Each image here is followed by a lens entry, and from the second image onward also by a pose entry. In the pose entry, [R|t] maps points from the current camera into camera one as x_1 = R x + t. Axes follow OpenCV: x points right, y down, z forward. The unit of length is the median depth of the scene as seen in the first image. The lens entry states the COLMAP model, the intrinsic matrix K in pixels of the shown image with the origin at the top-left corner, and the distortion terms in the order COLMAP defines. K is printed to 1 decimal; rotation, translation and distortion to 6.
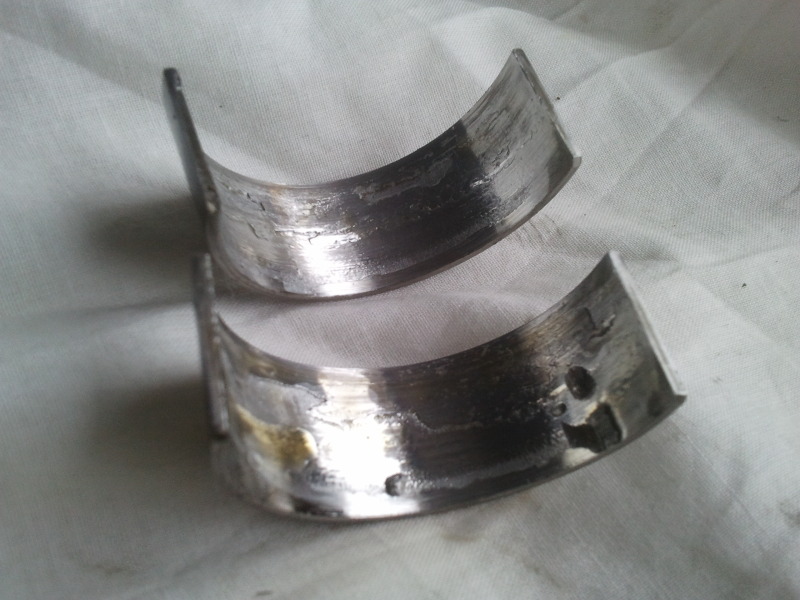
lens RADIAL K [[823.9, 0, 387.4], [0, 823.9, 319.5], [0, 0, 1]] dist [0.119544, -0.401827]
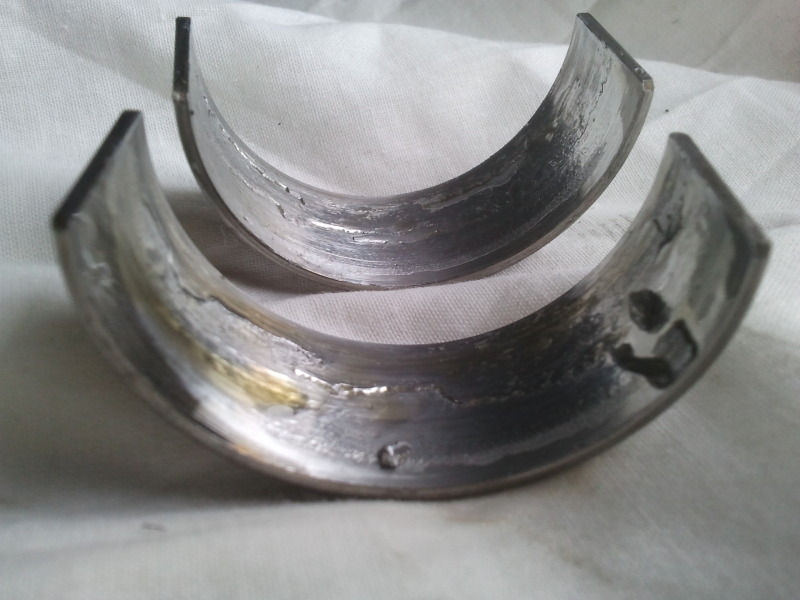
lens RADIAL K [[823.9, 0, 387.4], [0, 823.9, 319.5], [0, 0, 1]] dist [0.119544, -0.401827]
pose [[0.955991, -0.049442, -0.289201, 0.204394], [-0.060143, 0.931744, -0.358100, 0.320083], [0.287166, 0.359734, 0.887765, 0.281074]]
